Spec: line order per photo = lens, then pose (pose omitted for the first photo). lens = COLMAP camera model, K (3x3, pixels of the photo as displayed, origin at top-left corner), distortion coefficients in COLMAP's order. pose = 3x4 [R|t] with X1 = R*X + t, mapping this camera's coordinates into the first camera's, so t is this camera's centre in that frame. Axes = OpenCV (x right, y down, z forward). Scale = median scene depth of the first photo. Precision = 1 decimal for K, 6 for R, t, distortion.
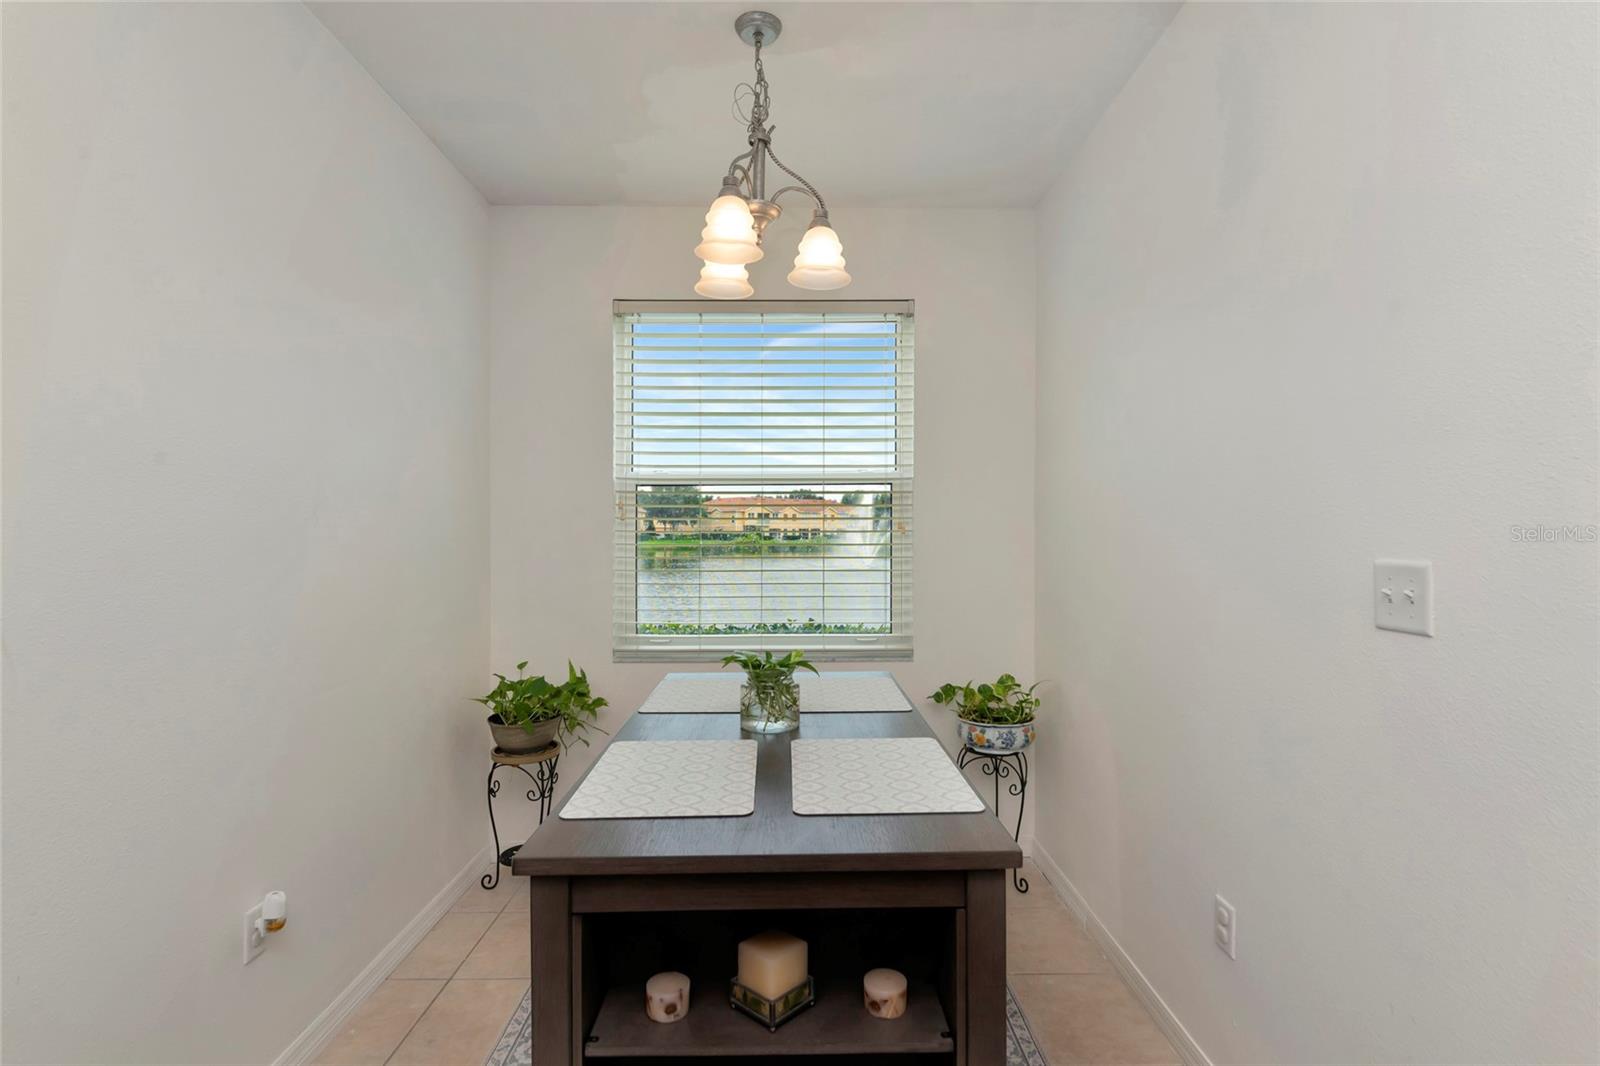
lens RADIAL K [[784.7, 0, 797.0], [0, 784.7, 526.3], [0, 0, 1]] dist [0.002484, -0.000423]
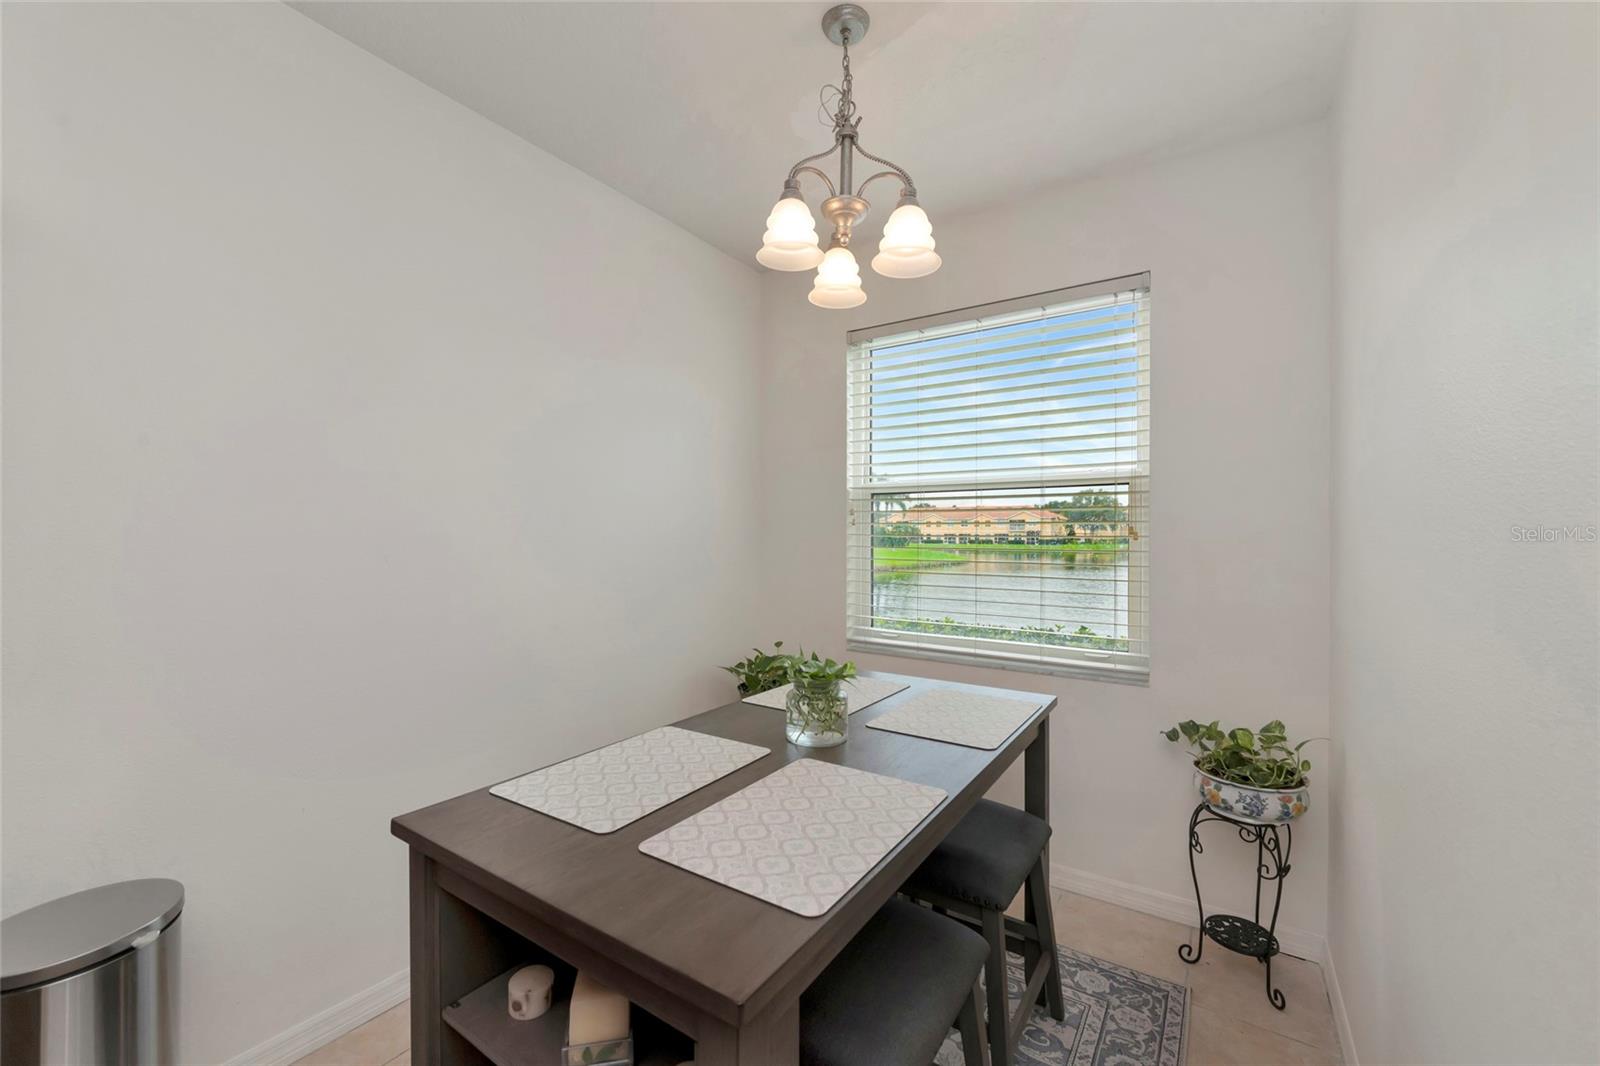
lens RADIAL K [[636.6, 0, 794.6], [0, 636.6, 529.4], [0, 0, 1]] dist [-0.007125, -0.000259]
pose [[0.821748, 0.000916, -0.569850, 0.243922], [-0.002494, 0.999995, -0.001989, 0.000263], [0.569845, 0.003056, 0.821746, 0.216706]]
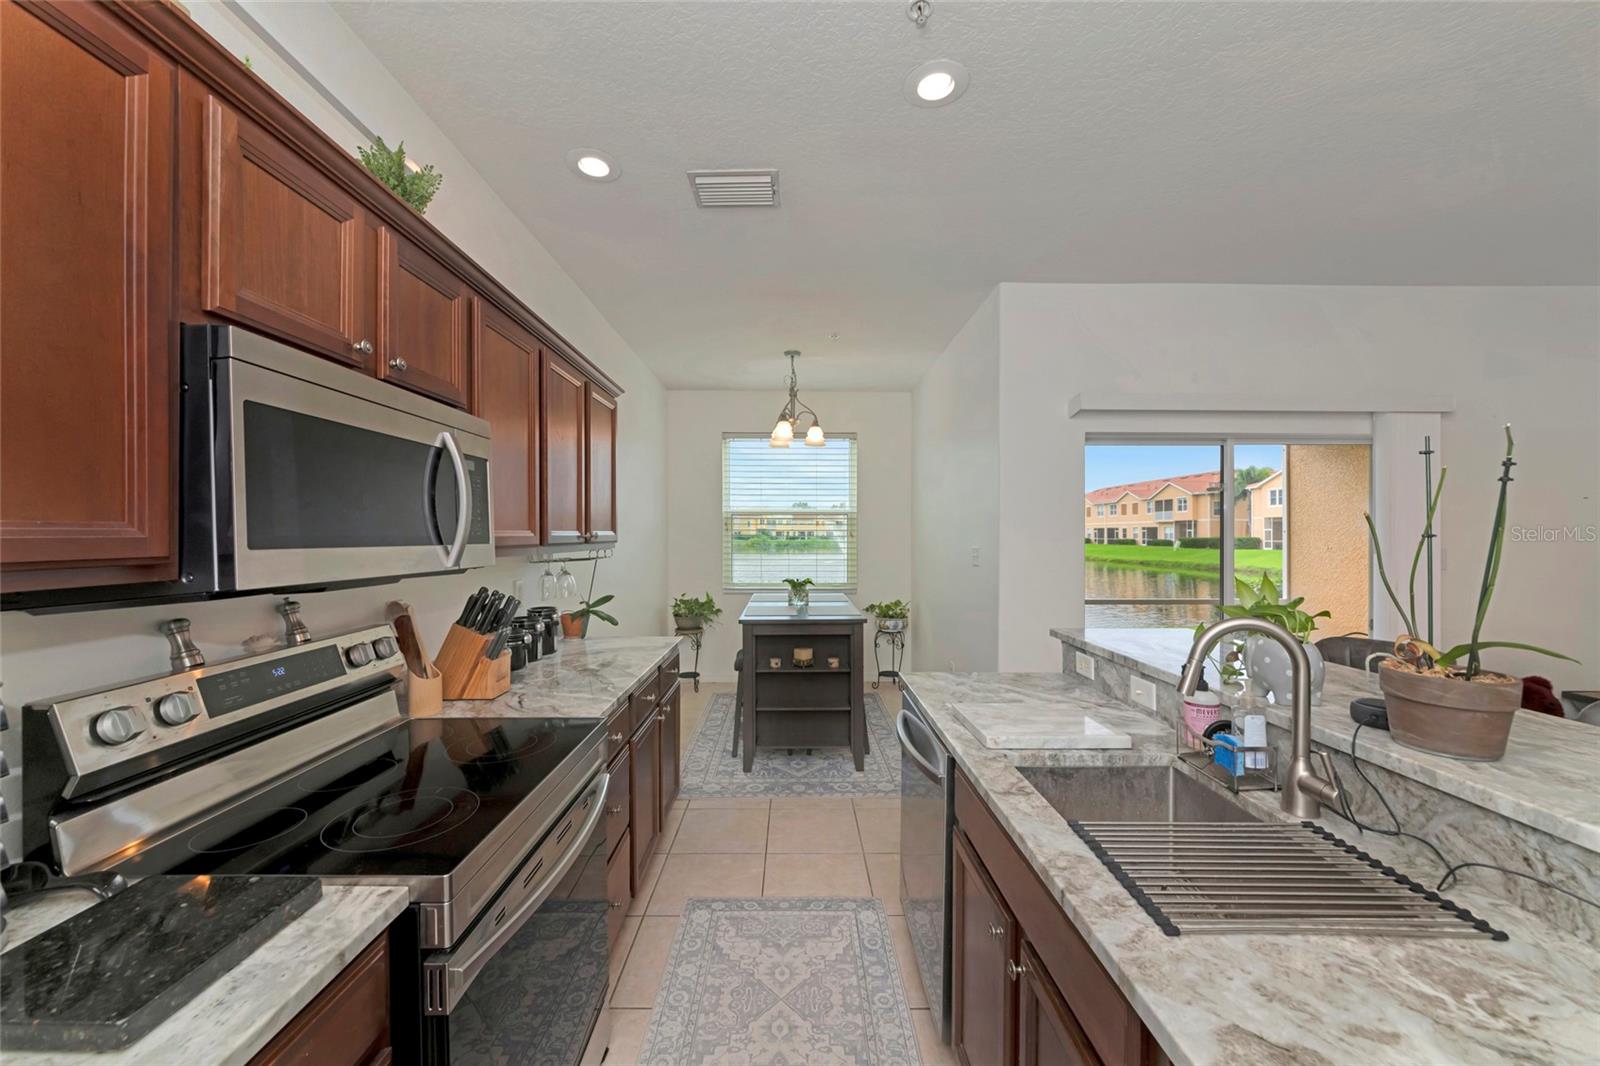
lens RADIAL K [[614.2, 0, 756.3], [0, 614.2, 548.1], [0, 0, 1]] dist [-0.008177, 0.001983]
pose [[0.997903, 0.000005, -0.064727, -0.025194], [0.002015, 0.999513, 0.031142, -0.015167], [0.064695, -0.031207, 0.997417, -0.810599]]
